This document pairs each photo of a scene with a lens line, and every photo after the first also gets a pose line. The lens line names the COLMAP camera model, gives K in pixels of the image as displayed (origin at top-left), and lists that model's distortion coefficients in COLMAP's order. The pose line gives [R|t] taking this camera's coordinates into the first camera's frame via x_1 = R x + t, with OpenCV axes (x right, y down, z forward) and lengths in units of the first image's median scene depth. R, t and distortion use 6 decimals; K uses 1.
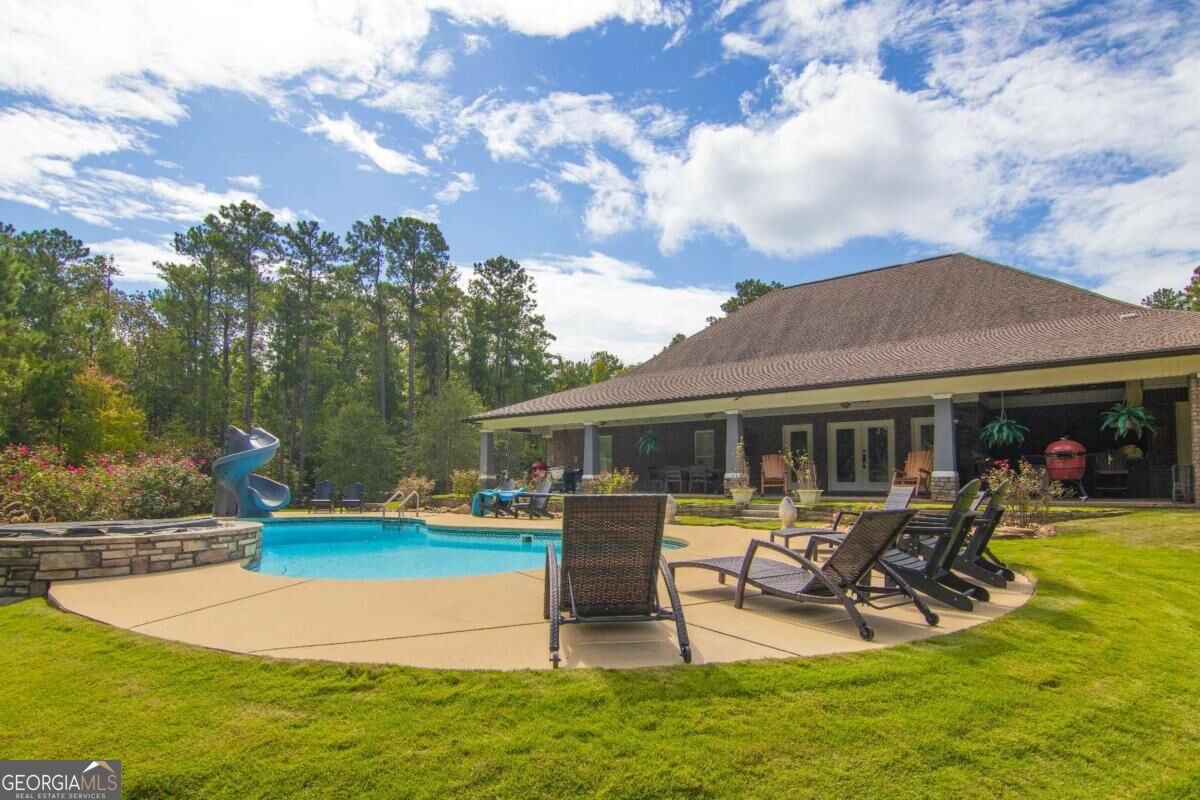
lens RADIAL K [[622.1, 0, 590.6], [0, 622.1, 452.1], [0, 0, 1]] dist [-0.014169, -0.006313]
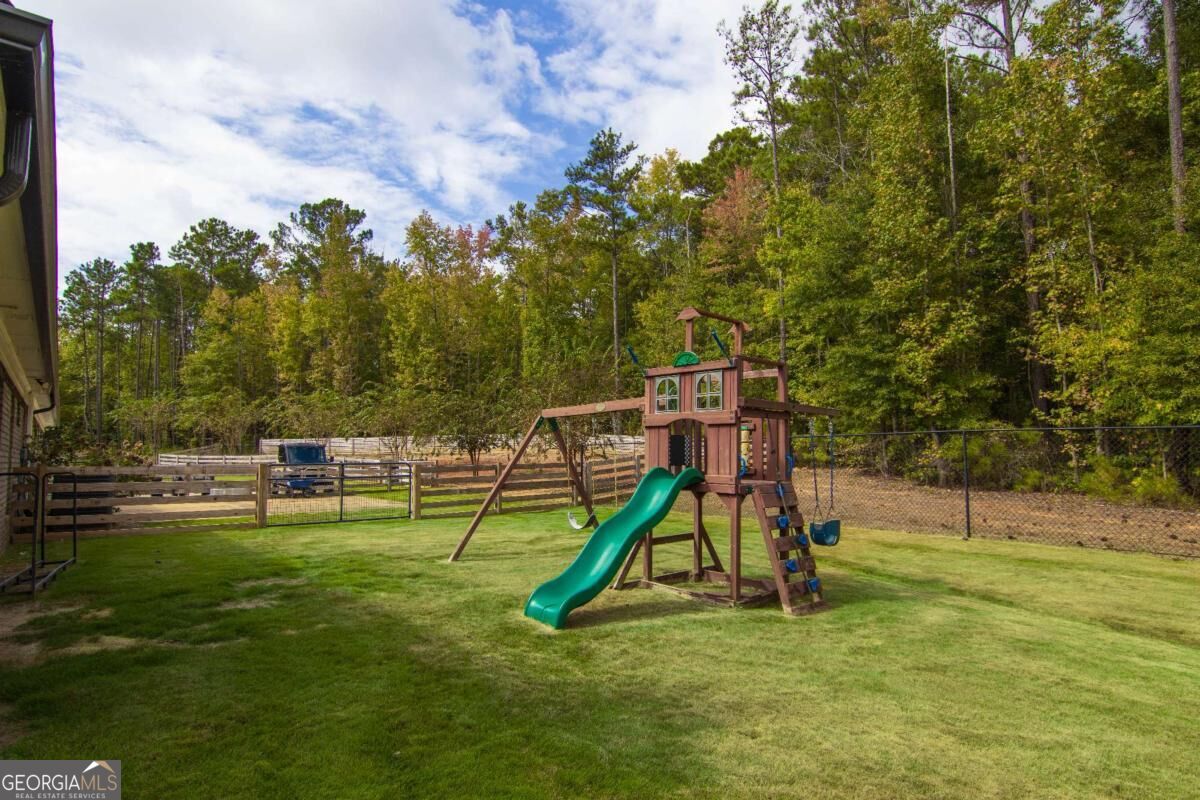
lens RADIAL K [[604.2, 0, 618.1], [0, 604.2, 419.6], [0, 0, 1]] dist [-0.002674, -0.003201]
pose [[0.137501, 0.043360, 0.989552, 0.244729], [-0.029017, 0.998789, -0.039733, -0.014732], [-0.990076, -0.023250, 0.138593, 0.149150]]
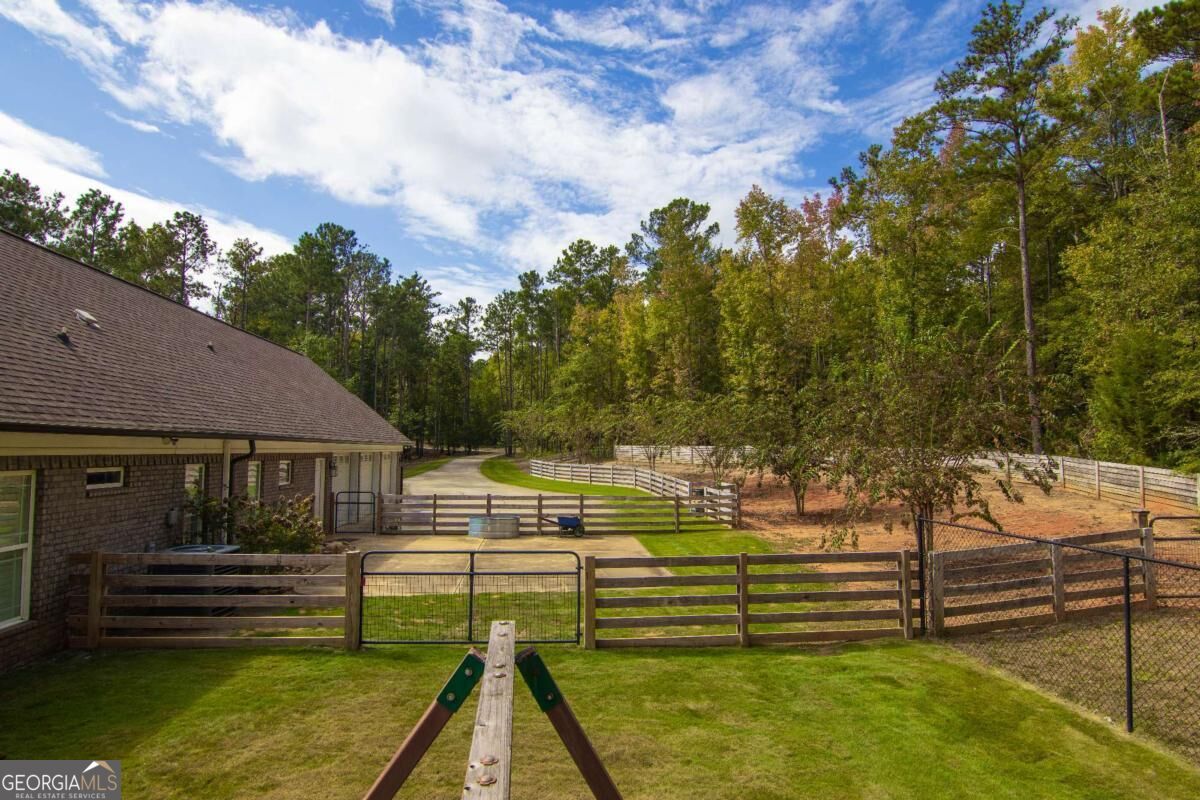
lens RADIAL K [[622.1, 0, 598.8], [0, 622.1, 411.6], [0, 0, 1]] dist [-0.014169, -0.006313]
pose [[0.692585, 0.040166, 0.720217, 0.393599], [-0.030848, 0.999184, -0.026059, -0.037900], [-0.720676, -0.004169, 0.693259, 0.160587]]
